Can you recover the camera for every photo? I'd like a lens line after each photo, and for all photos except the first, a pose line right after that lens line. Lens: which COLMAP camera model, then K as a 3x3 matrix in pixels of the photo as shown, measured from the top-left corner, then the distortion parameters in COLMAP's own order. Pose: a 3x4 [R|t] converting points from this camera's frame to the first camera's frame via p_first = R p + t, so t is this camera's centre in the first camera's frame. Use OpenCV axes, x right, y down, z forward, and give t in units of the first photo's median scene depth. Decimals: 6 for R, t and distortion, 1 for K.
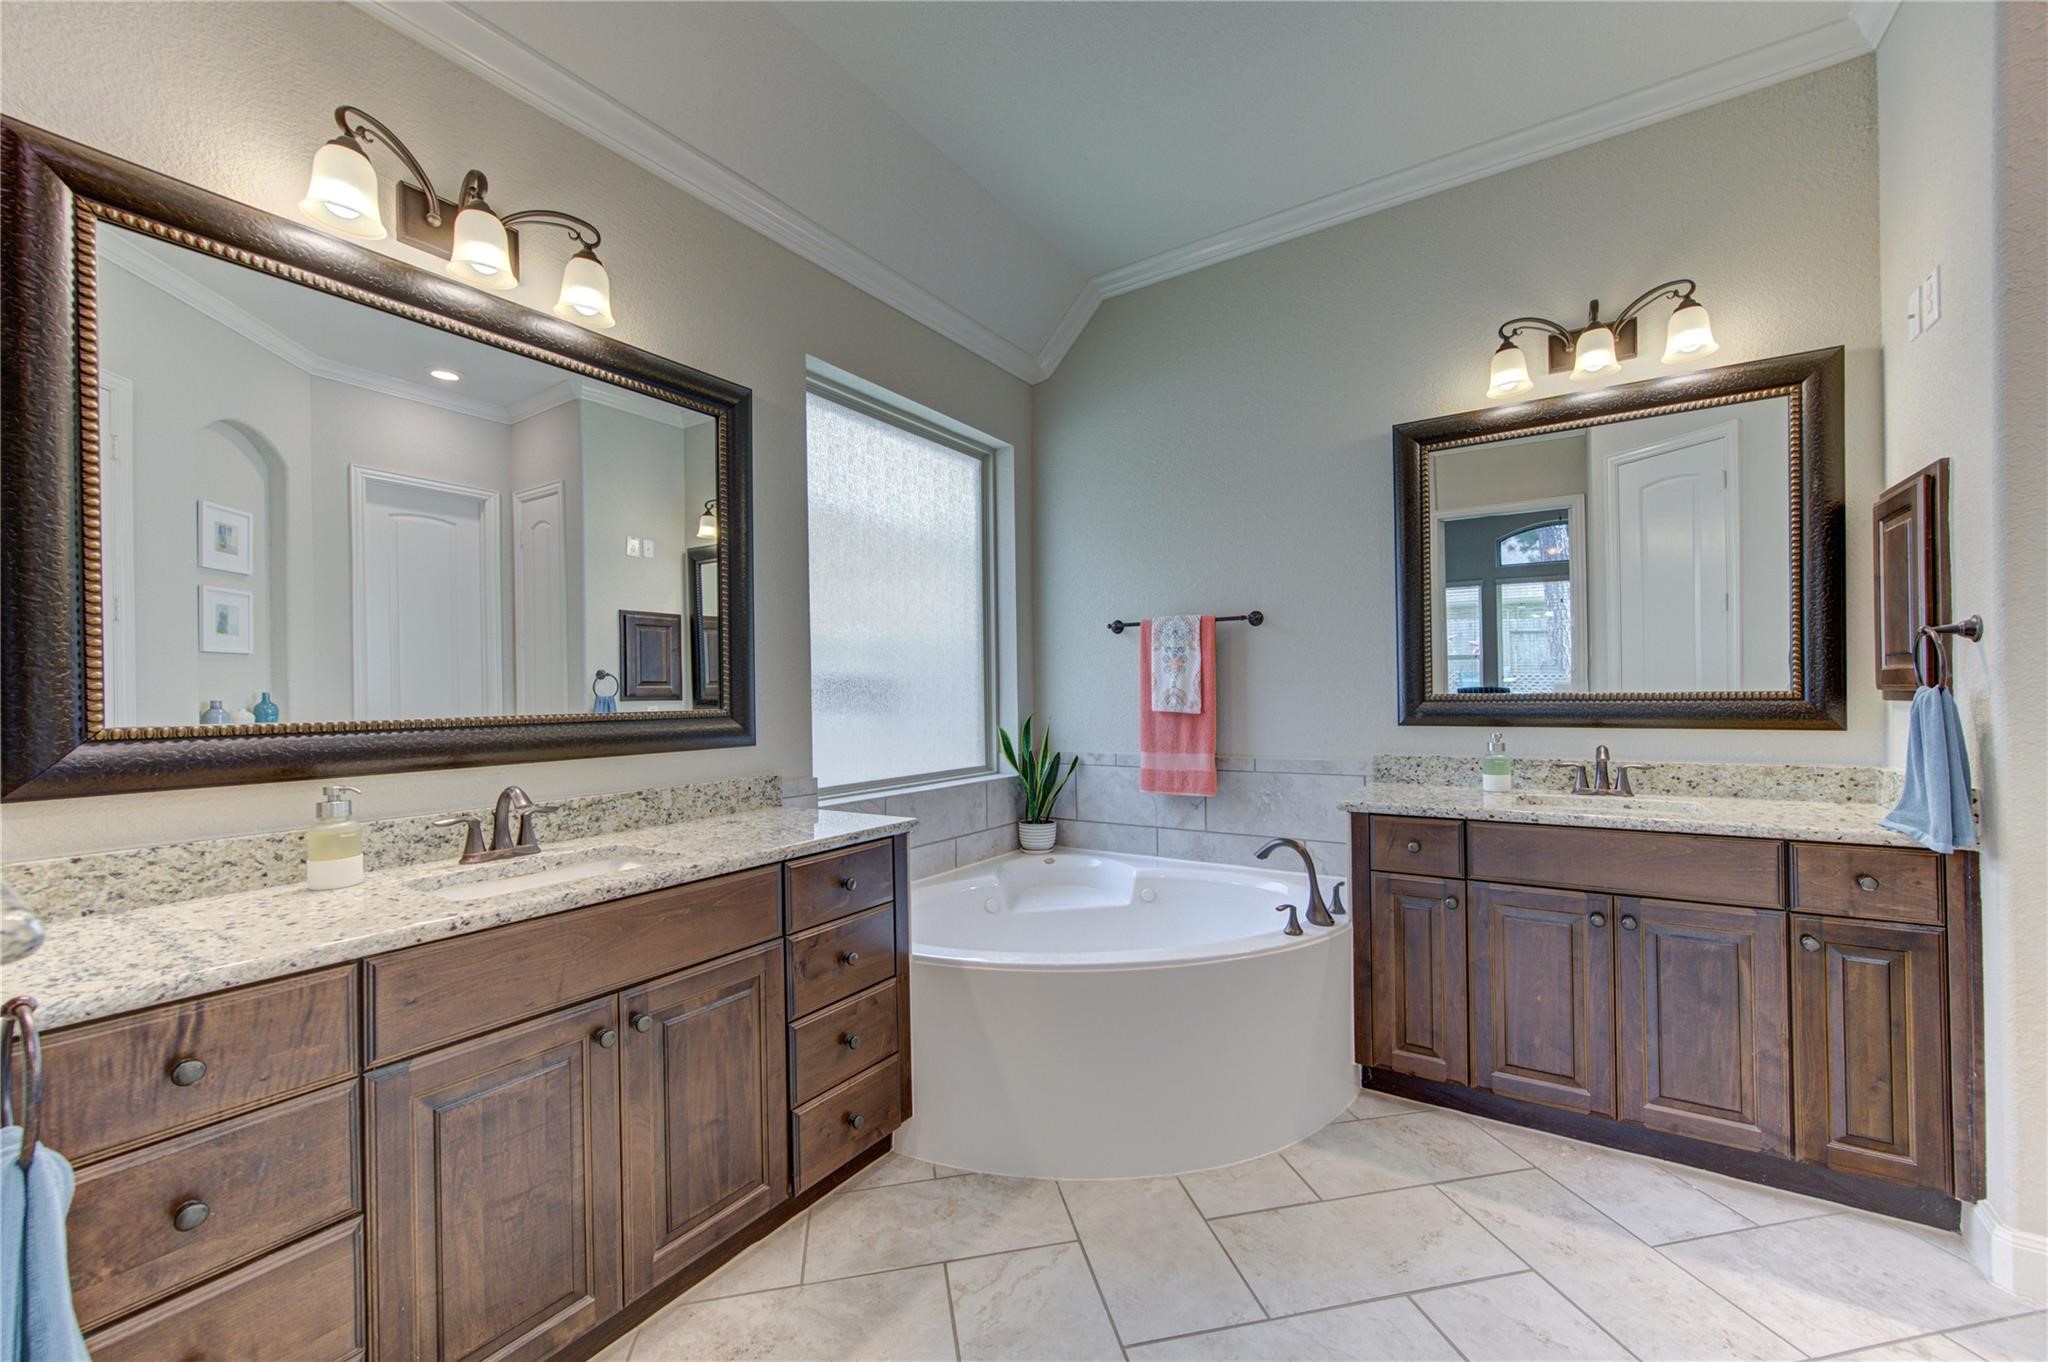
lens RADIAL K [[790.9, 0, 1030.4], [0, 790.9, 689.6], [0, 0, 1]] dist [-0.000724, -0.000044]
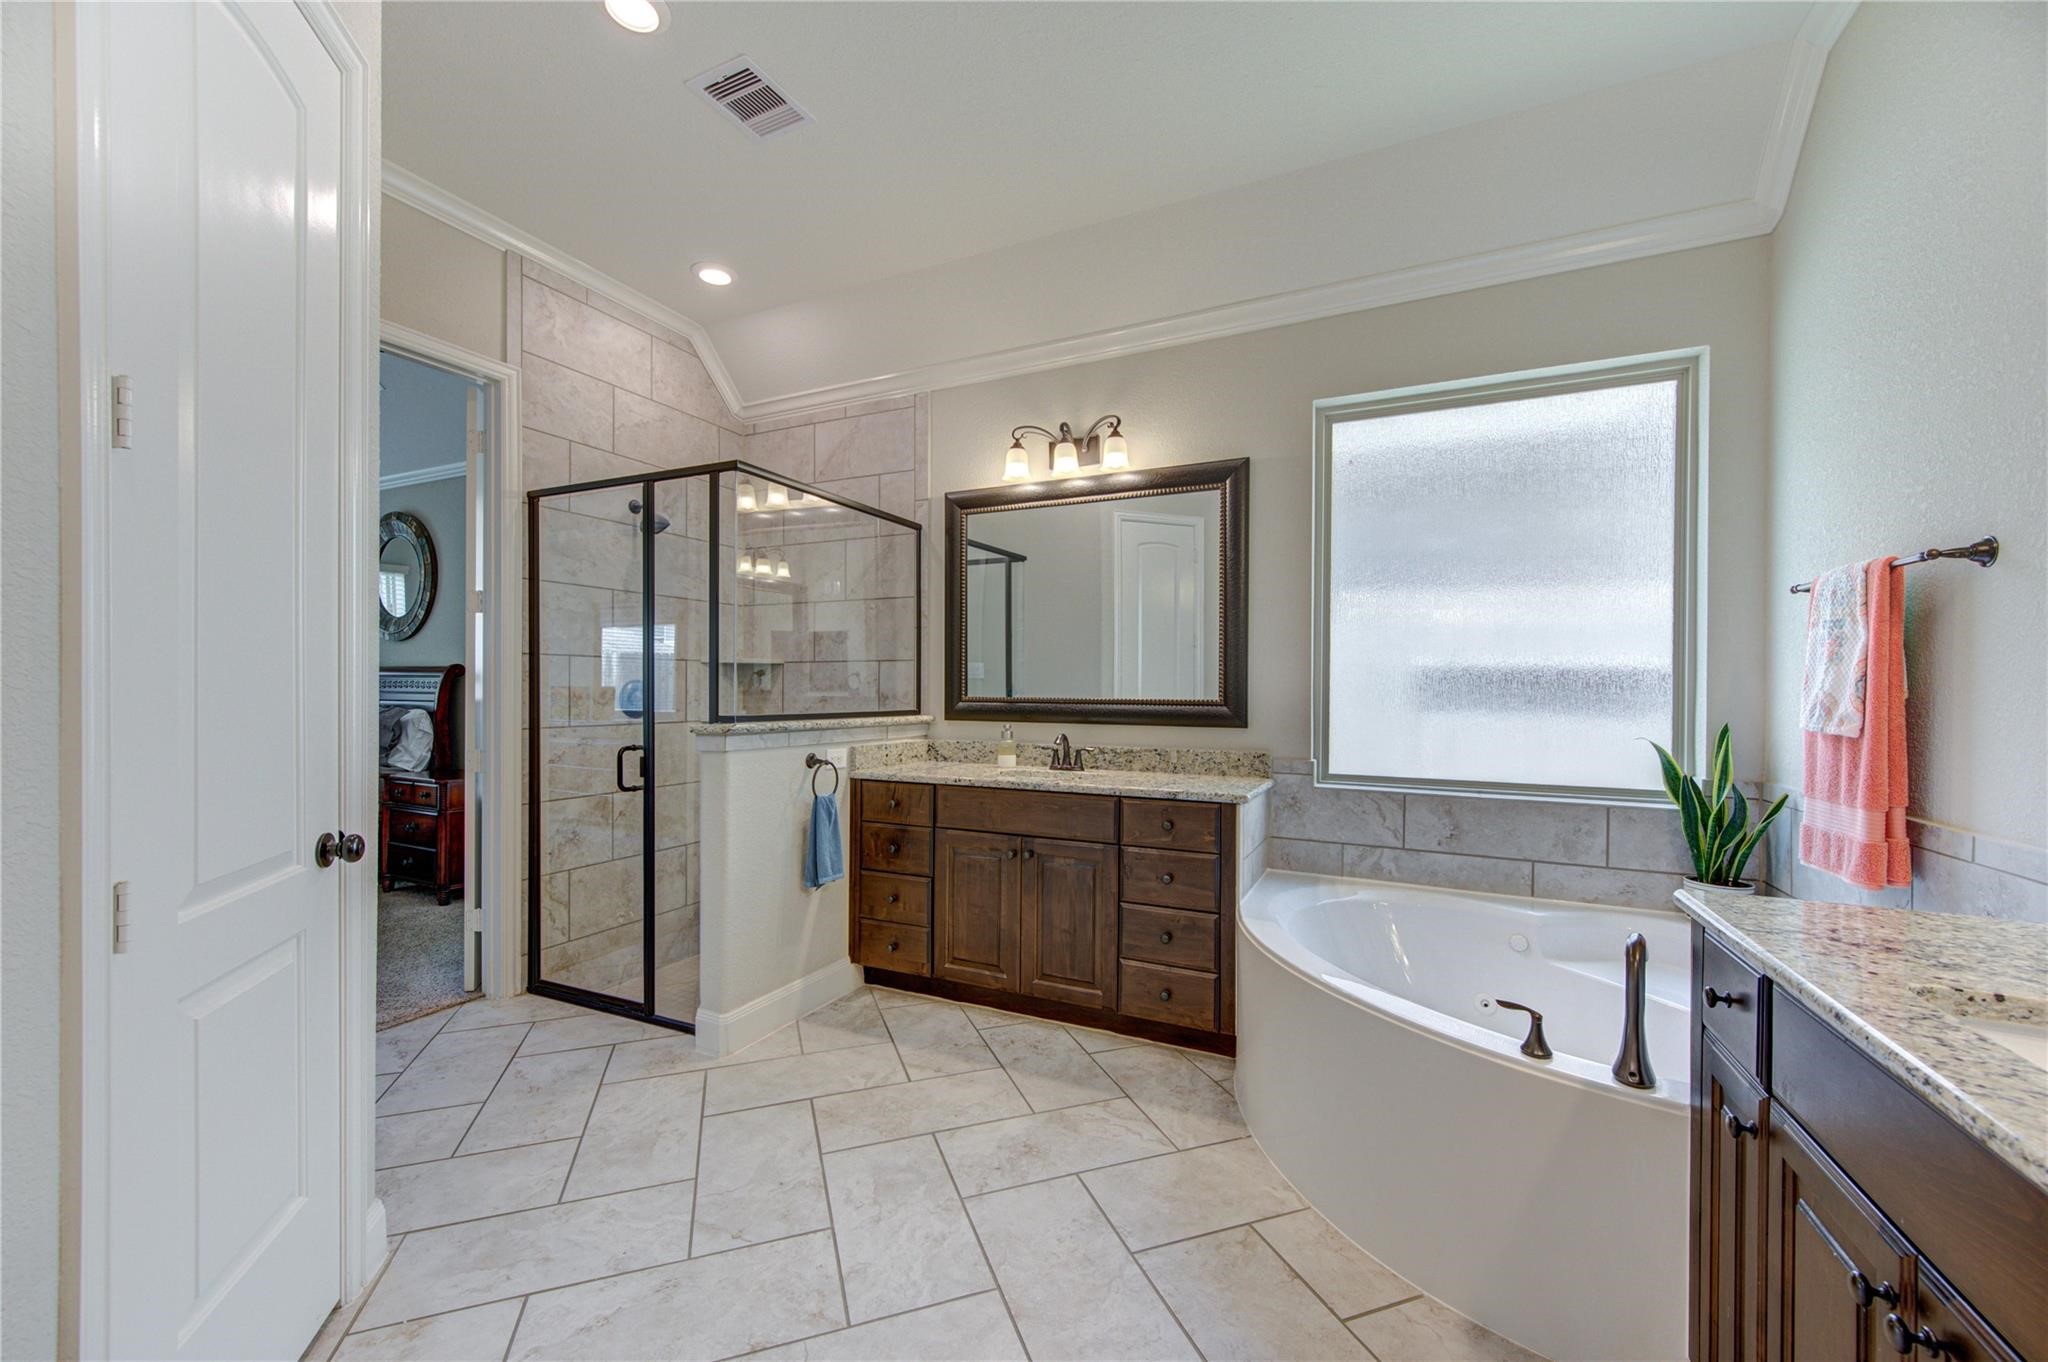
lens RADIAL K [[790.9, 0, 1036.1], [0, 790.9, 687.2], [0, 0, 1]] dist [-0.000724, -0.000044]
pose [[0.148644, 0.013571, -0.988798, 1.378727], [-0.004589, 0.999905, 0.013034, -0.019464], [0.988880, 0.002600, 0.148692, 0.698405]]
